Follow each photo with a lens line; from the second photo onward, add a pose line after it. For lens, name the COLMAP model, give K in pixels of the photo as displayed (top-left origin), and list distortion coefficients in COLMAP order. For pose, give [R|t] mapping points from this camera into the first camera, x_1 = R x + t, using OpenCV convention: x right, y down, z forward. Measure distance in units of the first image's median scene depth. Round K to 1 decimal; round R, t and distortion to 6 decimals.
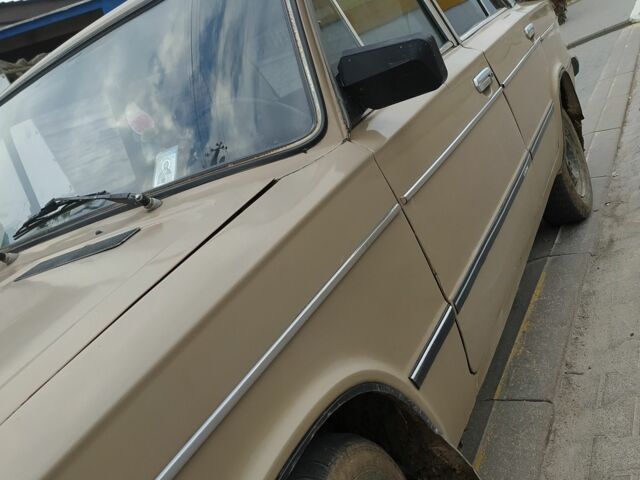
lens RADIAL K [[604.1, 0, 320.0], [0, 604.1, 240.0], [0, 0, 1]] dist [0.010761, 0.000600]
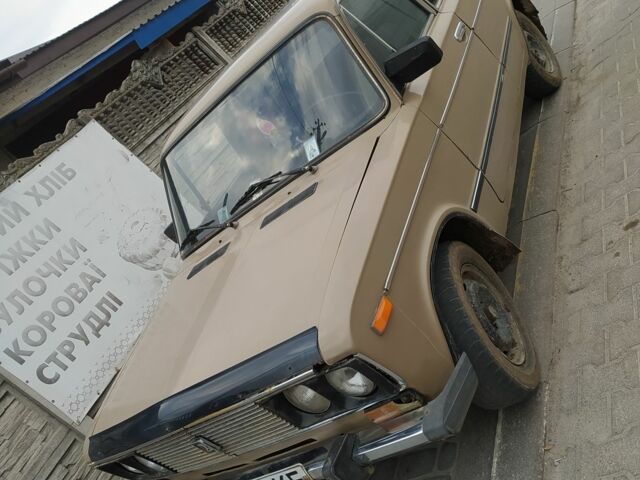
lens RADIAL K [[604.1, 0, 320.0], [0, 604.1, 240.0], [0, 0, 1]] dist [0.010761, 0.000600]
pose [[0.949153, -0.308365, -0.063393, -0.140323], [0.313458, 0.944375, 0.099496, -0.021773], [0.029186, -0.114308, 0.993017, -0.624843]]
